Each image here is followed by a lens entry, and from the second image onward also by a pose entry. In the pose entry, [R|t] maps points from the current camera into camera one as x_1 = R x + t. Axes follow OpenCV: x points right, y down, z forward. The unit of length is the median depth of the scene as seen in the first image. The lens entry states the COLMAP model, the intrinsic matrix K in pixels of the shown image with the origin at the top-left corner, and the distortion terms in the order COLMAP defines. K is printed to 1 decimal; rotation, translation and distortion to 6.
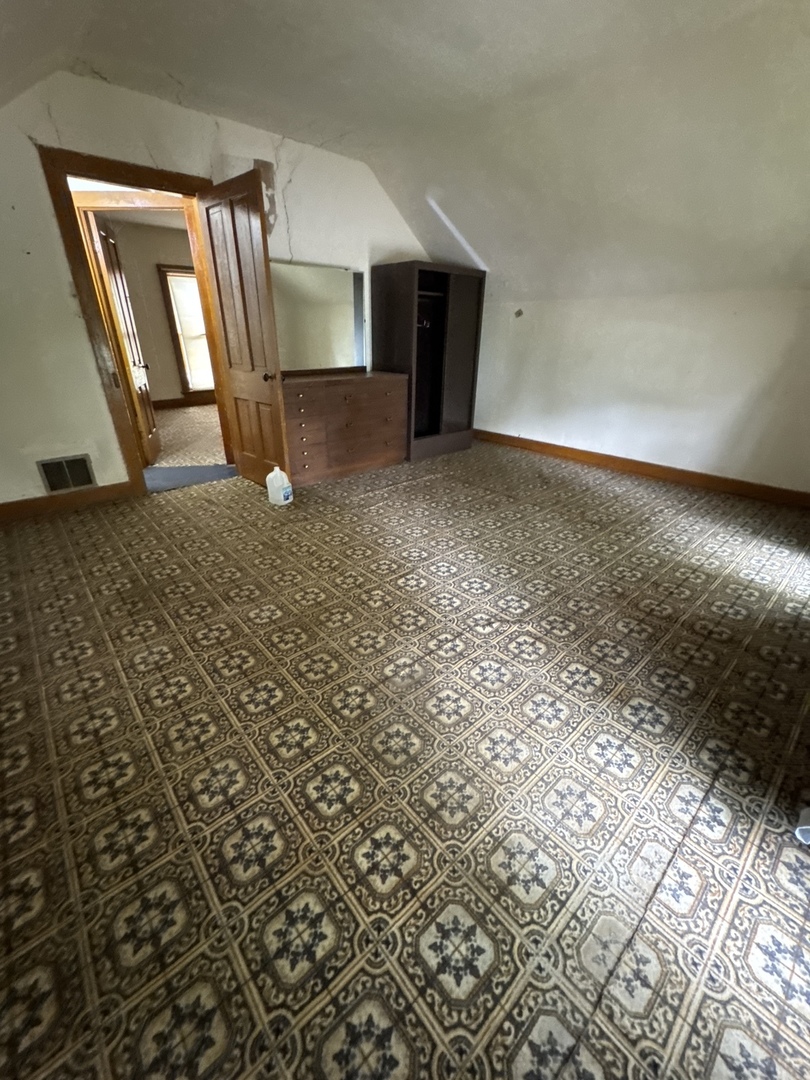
lens RADIAL K [[430.9, 0, 405.0], [0, 430.9, 540.0], [0, 0, 1]] dist [-0.003900, -0.000240]
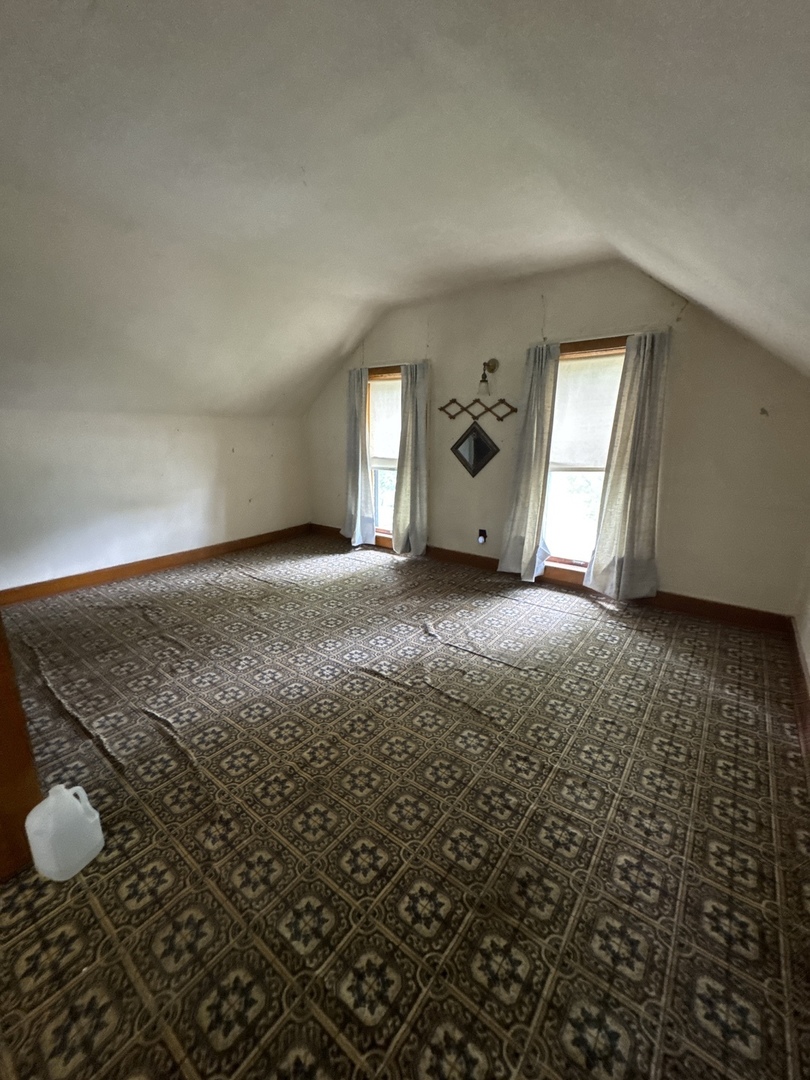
lens RADIAL K [[430.9, 0, 405.0], [0, 430.9, 540.0], [0, 0, 1]] dist [-0.003900, -0.000240]
pose [[-0.187756, -0.249107, 0.950102, -0.850105], [0.414341, 0.856938, 0.306561, -0.442967], [-0.890545, 0.451224, -0.057680, 0.761719]]
